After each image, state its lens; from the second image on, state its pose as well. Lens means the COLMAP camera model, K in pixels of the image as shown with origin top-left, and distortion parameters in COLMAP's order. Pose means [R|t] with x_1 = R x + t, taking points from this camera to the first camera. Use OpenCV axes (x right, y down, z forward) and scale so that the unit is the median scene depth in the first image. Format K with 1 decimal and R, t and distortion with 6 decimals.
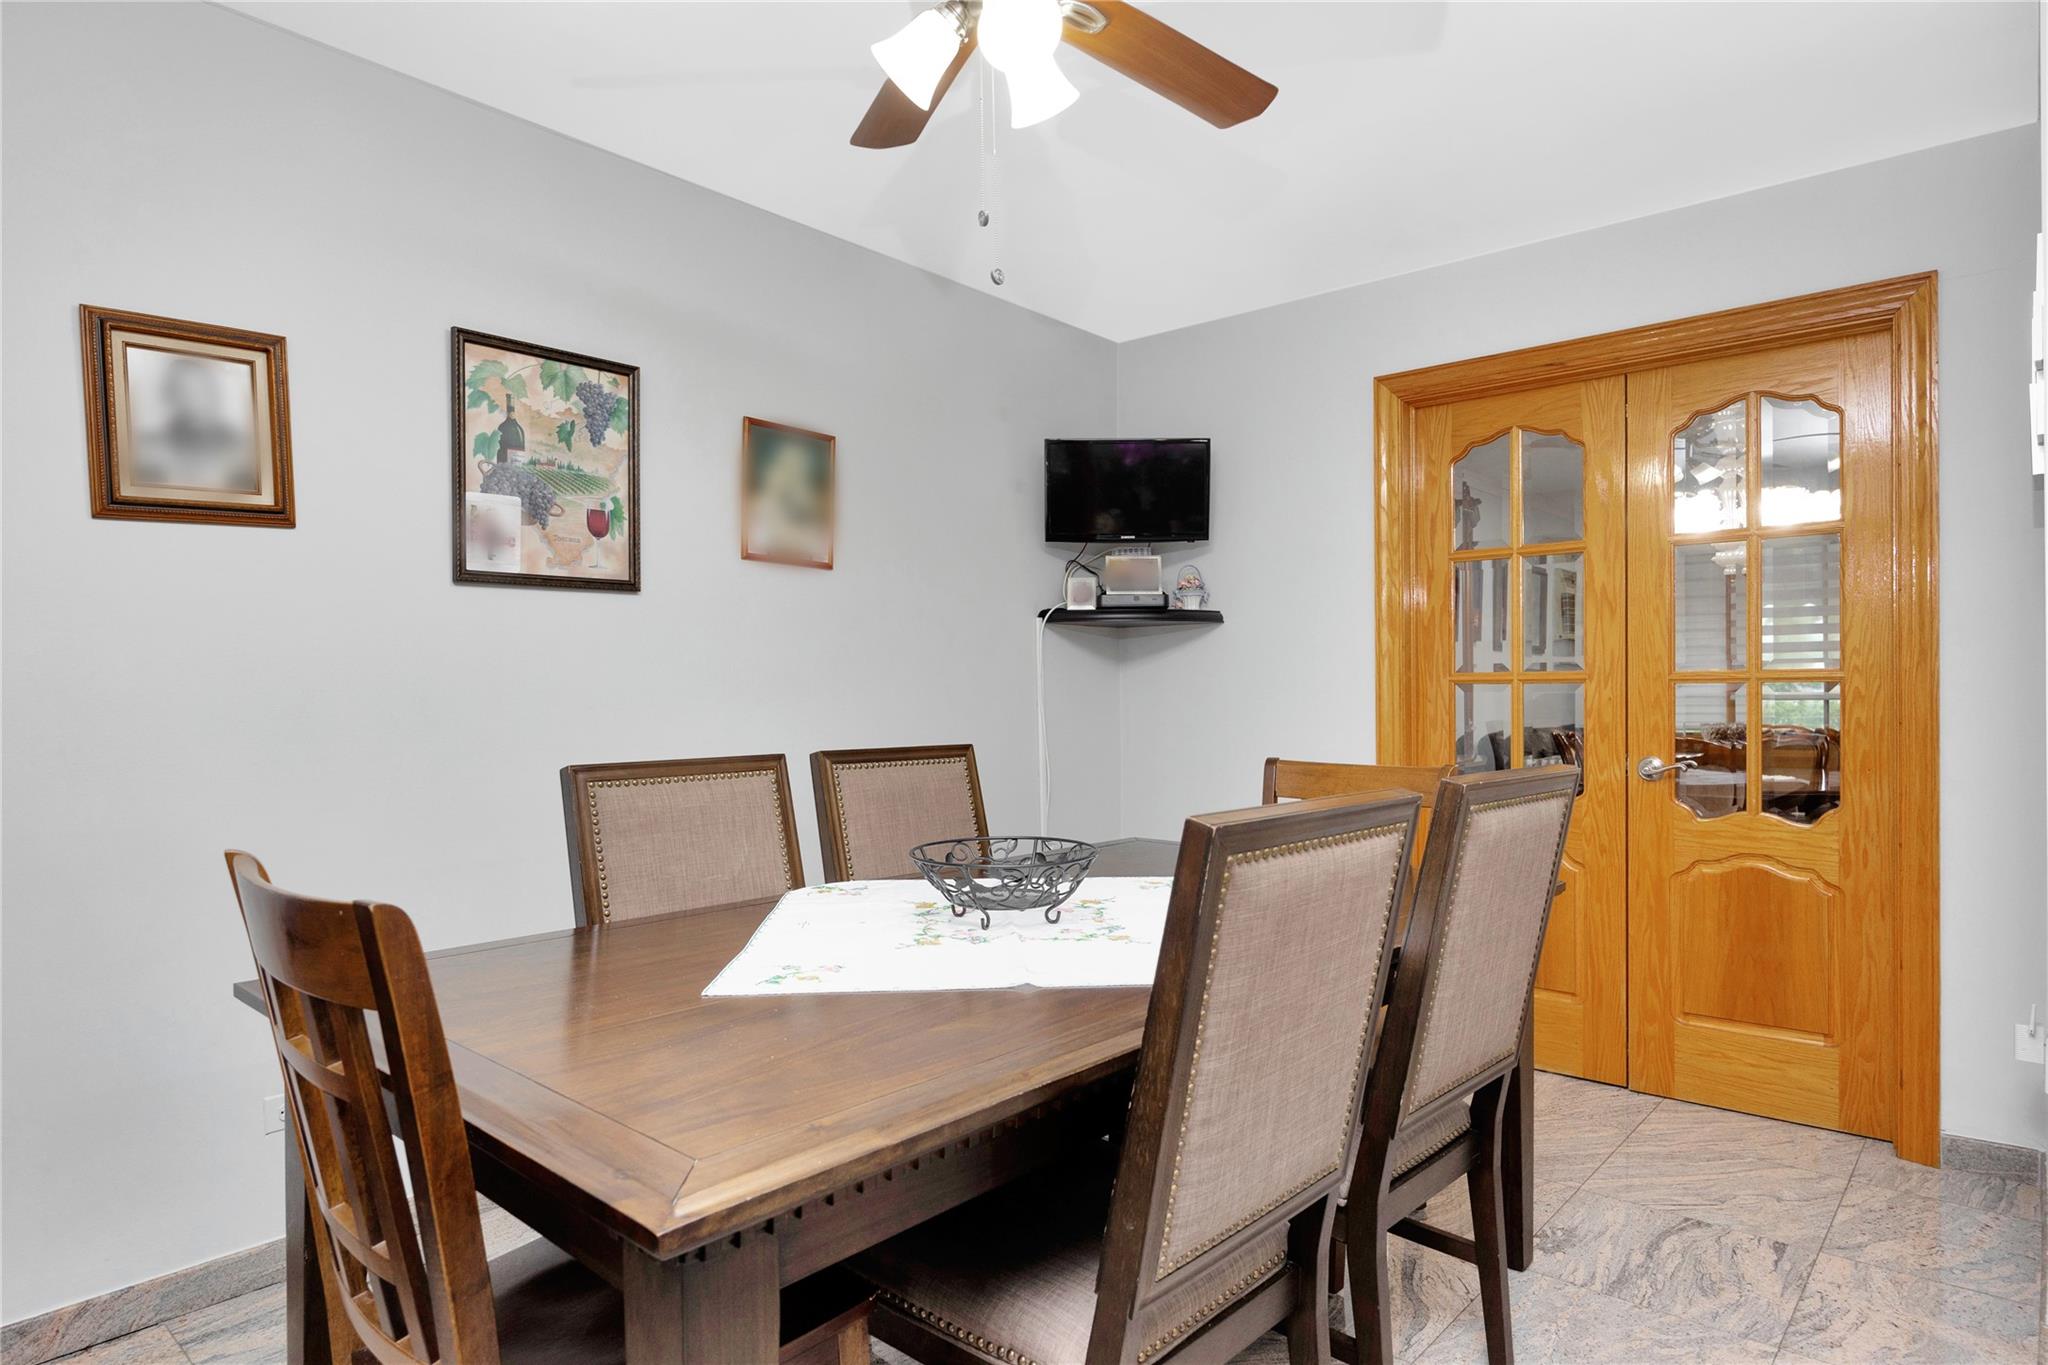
lens RADIAL K [[1177.0, 0, 1019.6], [0, 1177.0, 694.7], [0, 0, 1]] dist [-0.000662, -0.000807]
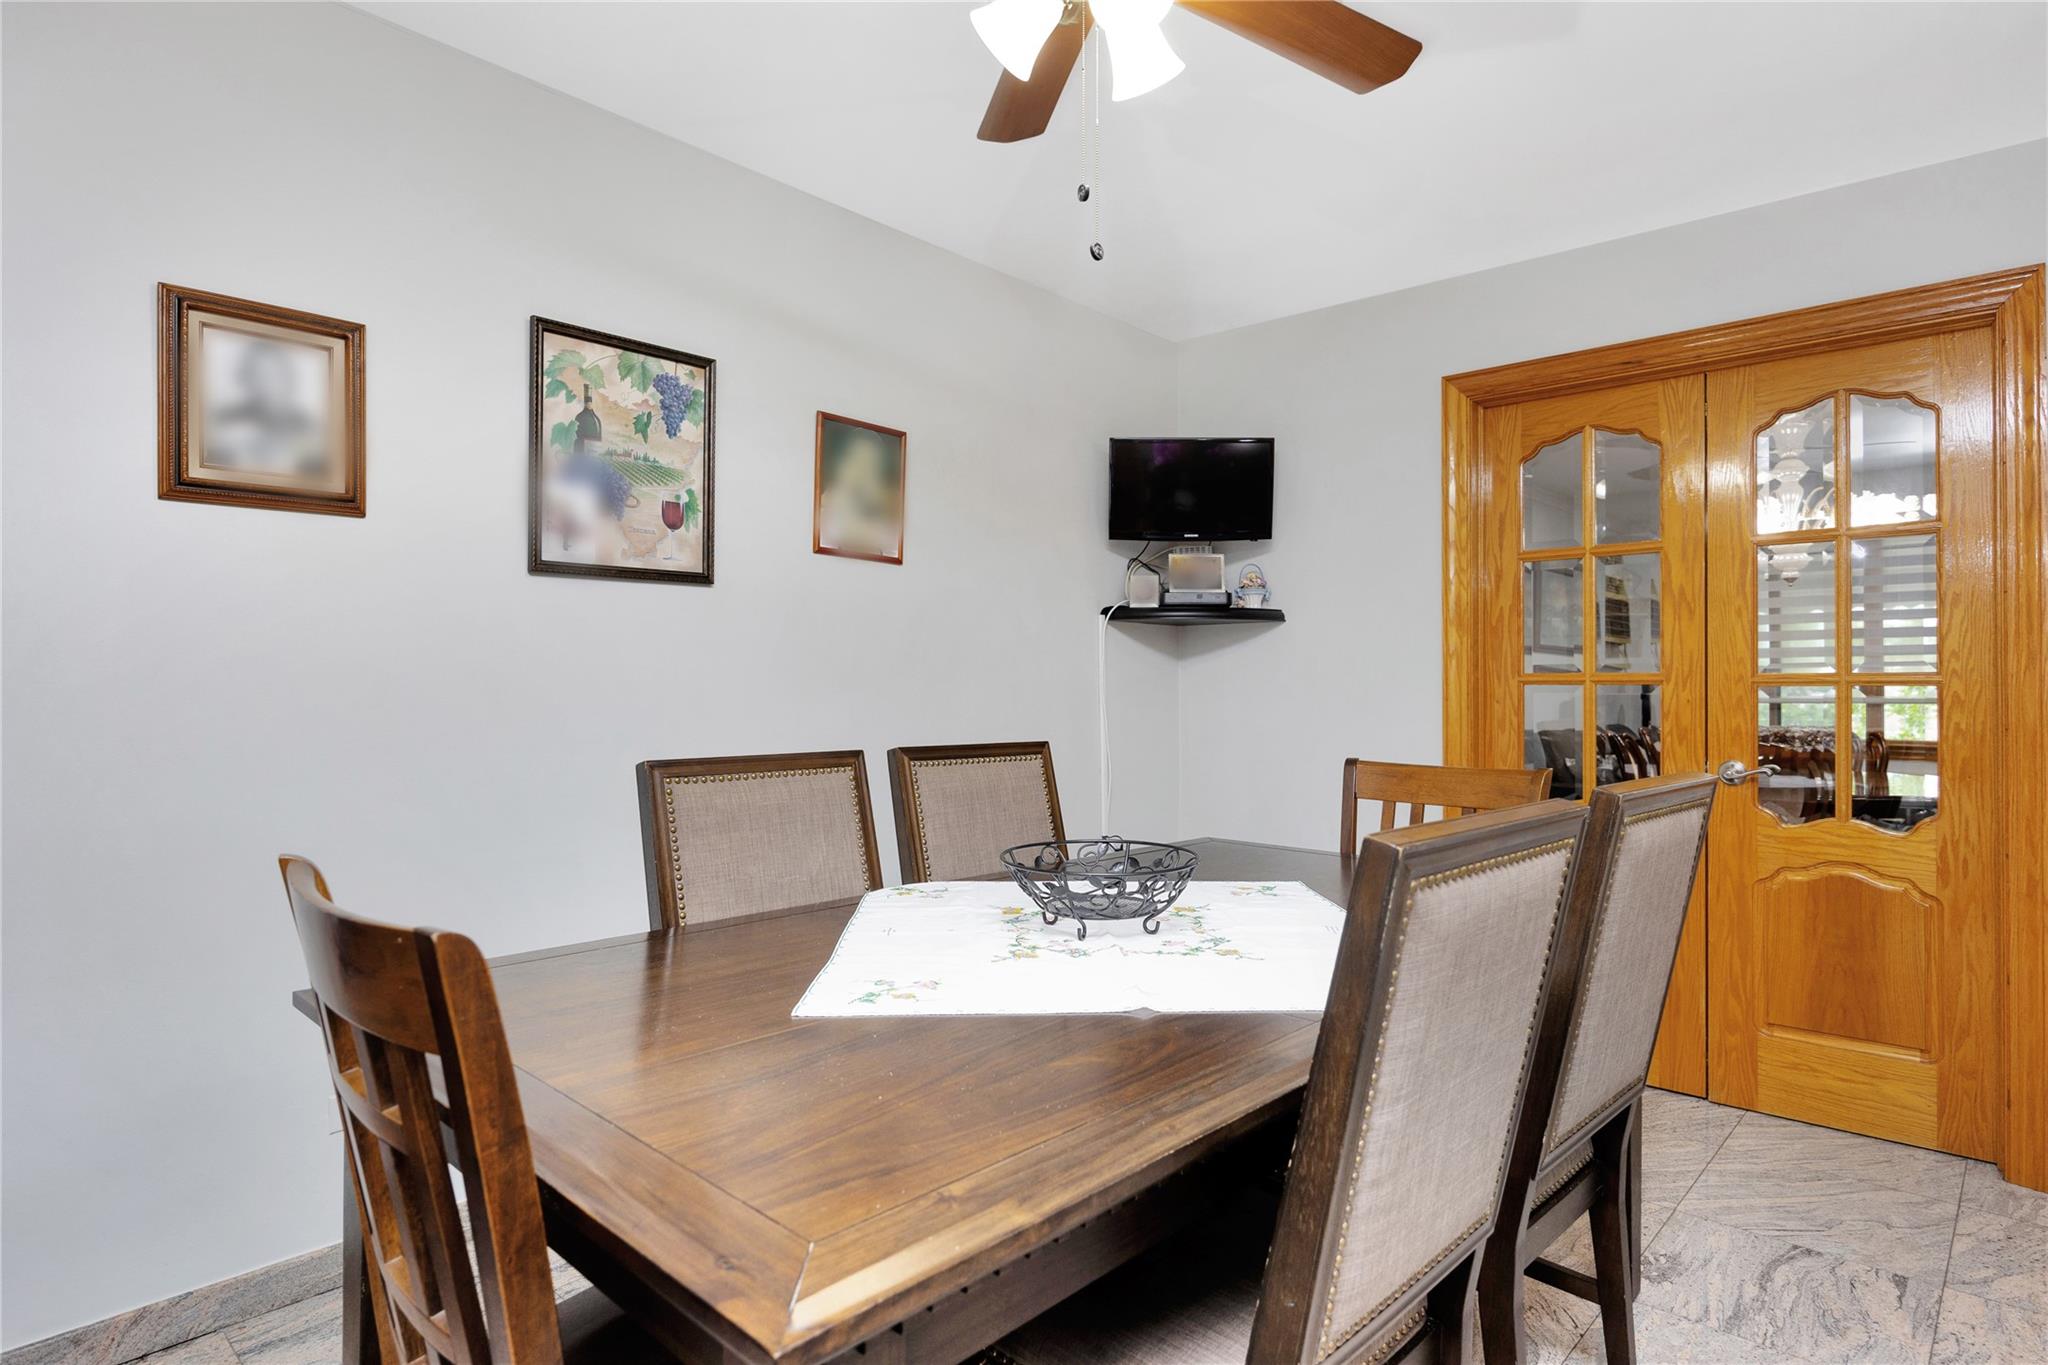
lens RADIAL K [[1111.5, 0, 1028.3], [0, 1111.5, 675.1], [0, 0, 1]] dist [-0.000549, -0.001114]
pose [[0.999714, 0.008973, -0.022161, -0.040470], [-0.009280, 0.999861, -0.013818, -0.000361], [0.022034, 0.014020, 0.999659, 0.078081]]
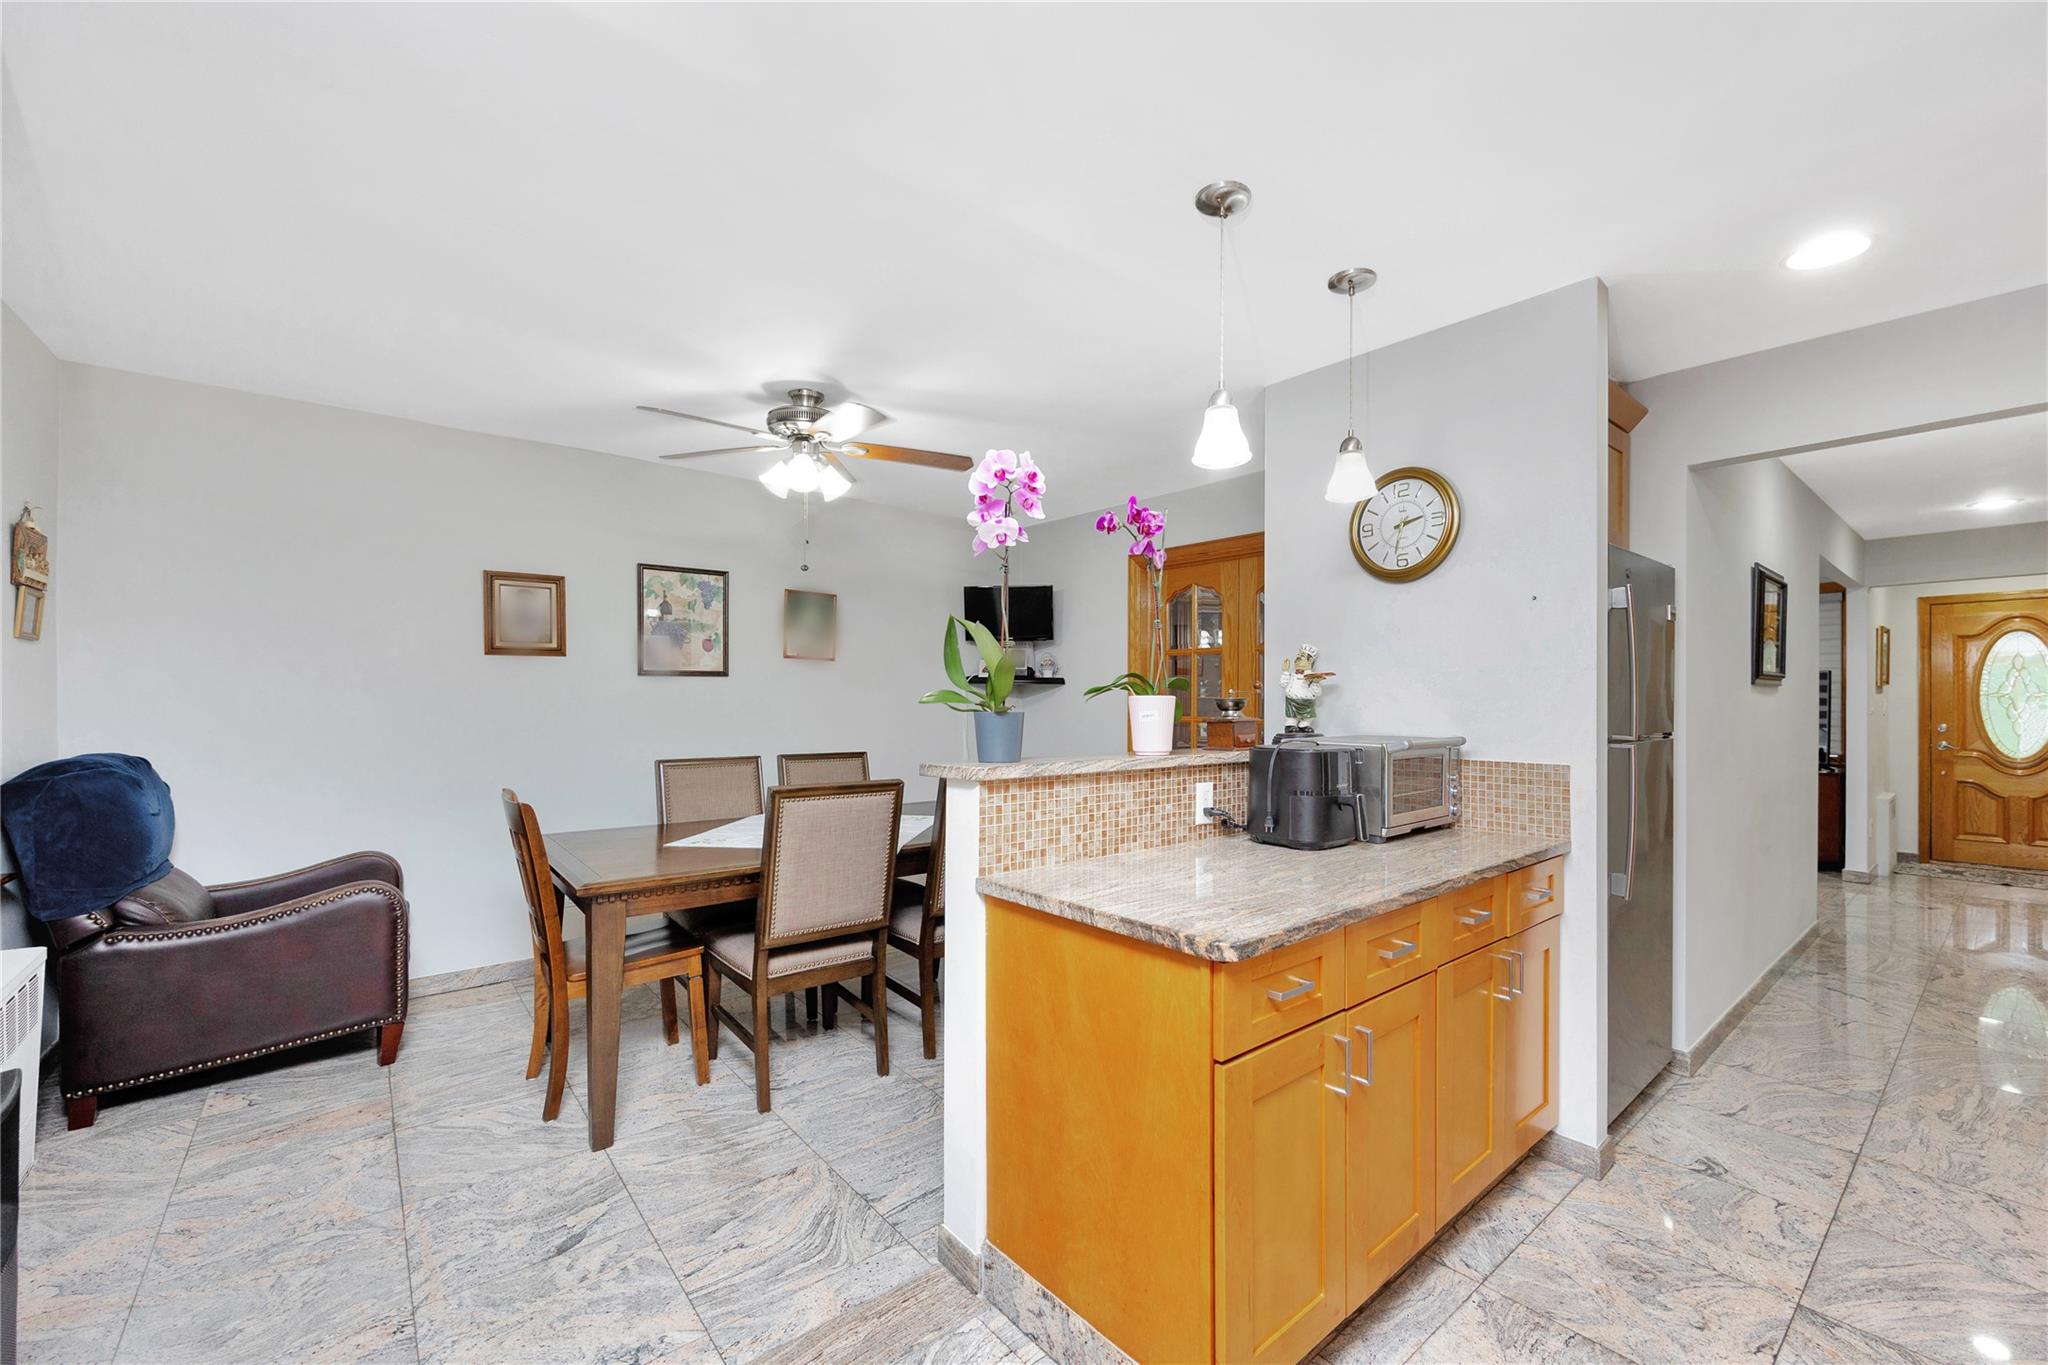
lens RADIAL K [[825.4, 0, 1025.0], [0, 825.4, 703.5], [0, 0, 1]] dist [-0.003403, -0.001421]
pose [[0.986045, 0.016374, -0.165671, 0.533886], [-0.015068, 0.999845, 0.009137, -0.069022], [0.165795, -0.006514, 0.986139, -0.455662]]
